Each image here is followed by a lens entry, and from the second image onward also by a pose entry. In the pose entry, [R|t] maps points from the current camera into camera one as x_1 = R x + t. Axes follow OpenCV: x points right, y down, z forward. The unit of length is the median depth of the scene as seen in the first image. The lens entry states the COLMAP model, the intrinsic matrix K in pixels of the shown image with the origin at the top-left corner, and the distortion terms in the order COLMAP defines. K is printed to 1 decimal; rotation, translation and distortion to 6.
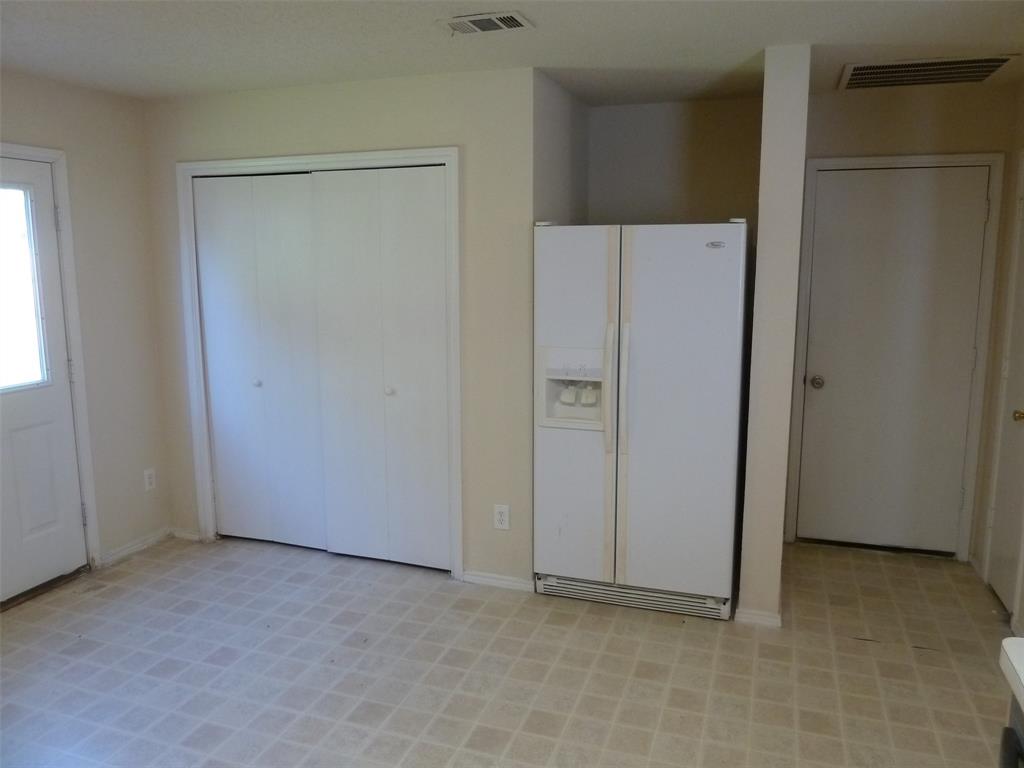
lens RADIAL K [[764.5, 0, 466.3], [0, 764.5, 380.9], [0, 0, 1]] dist [-0.001149, -0.050703]
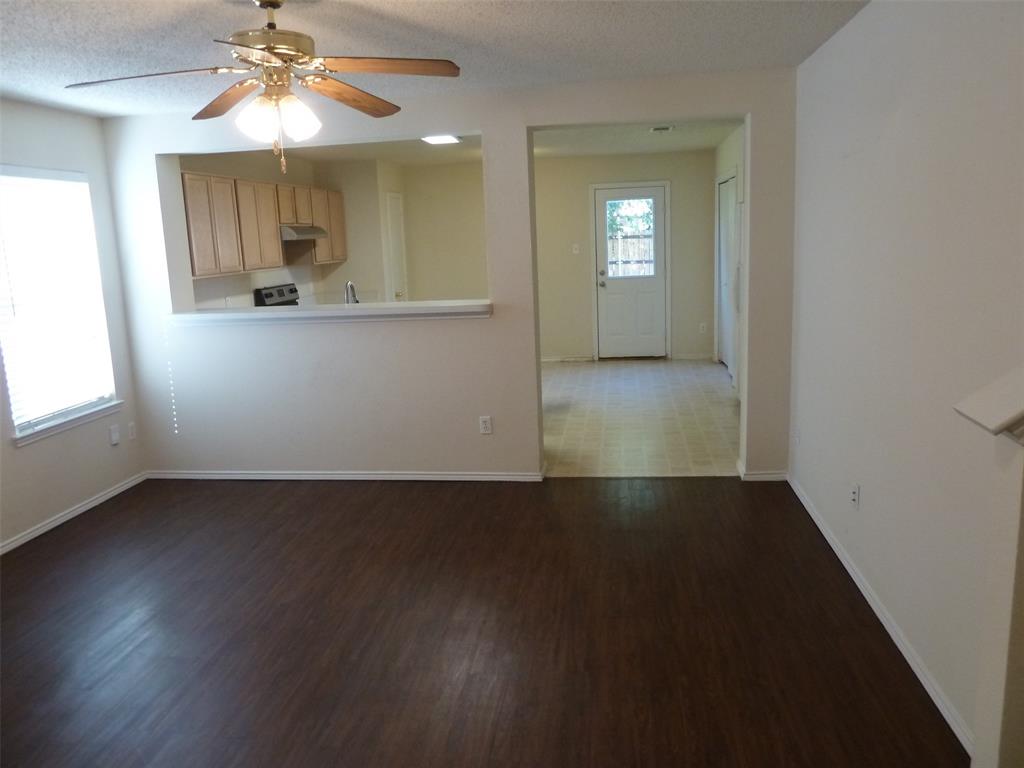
lens RADIAL K [[759.3, 0, 512.0], [0, 759.3, 384.0], [0, 0, 1]] dist [-0.021444, -0.007373]
pose [[0.198733, 0.189817, -0.961496, 1.659016], [-0.113358, 0.978932, 0.169829, -0.017766], [0.973476, 0.075243, 0.216063, 0.044551]]
